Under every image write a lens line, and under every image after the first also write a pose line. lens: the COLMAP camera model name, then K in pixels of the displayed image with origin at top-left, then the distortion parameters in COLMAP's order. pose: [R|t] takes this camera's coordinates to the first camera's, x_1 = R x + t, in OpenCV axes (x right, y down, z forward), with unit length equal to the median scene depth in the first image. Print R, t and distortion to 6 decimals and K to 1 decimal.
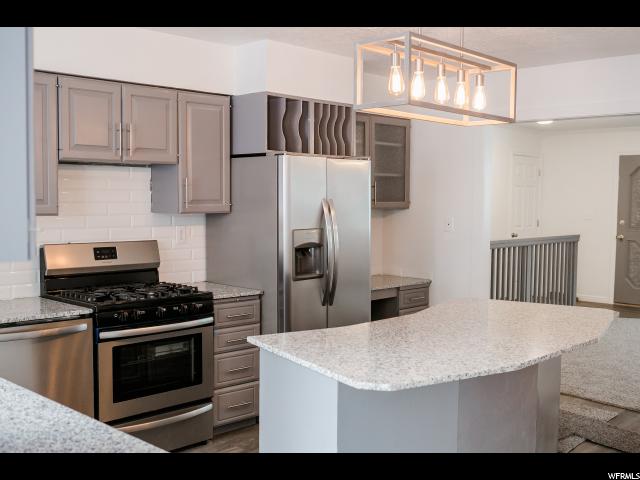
lens RADIAL K [[719.5, 0, 320.3], [0, 719.5, 240.3], [0, 0, 1]] dist [0.007954, 0.000000]
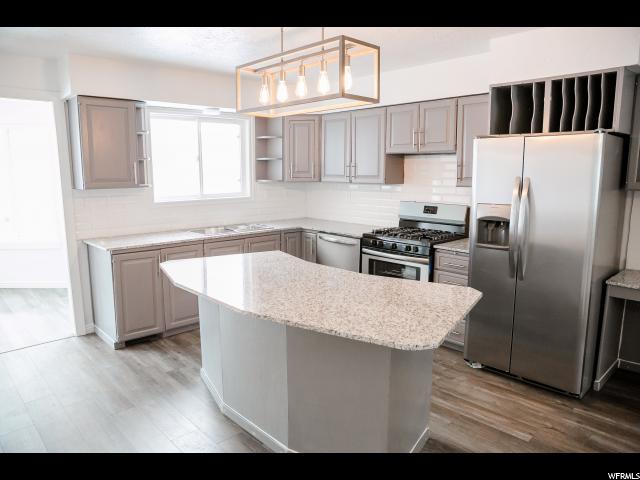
lens RADIAL K [[454.1, 0, 318.4], [0, 454.1, 244.5], [0, 0, 1]] dist [-0.071981, 0.063438]
pose [[-0.021781, 0.151928, -0.988151, 0.720233], [-0.067847, 0.985883, 0.153075, -0.043805], [0.997458, 0.070377, -0.011166, 0.768281]]
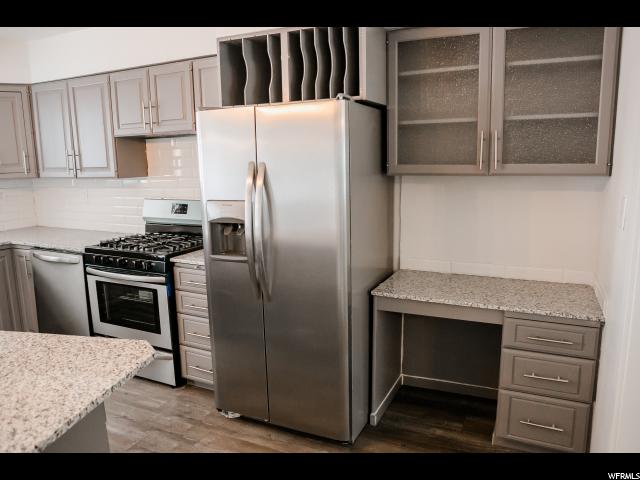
lens RADIAL K [[454.1, 0, 321.4], [0, 454.1, 242.5], [0, 0, 1]] dist [-0.071981, 0.063438]
pose [[0.315119, 0.156454, -0.936067, 0.518763], [-0.040819, 0.987640, 0.151333, -0.052798], [0.948174, -0.009479, 0.317610, 0.983499]]
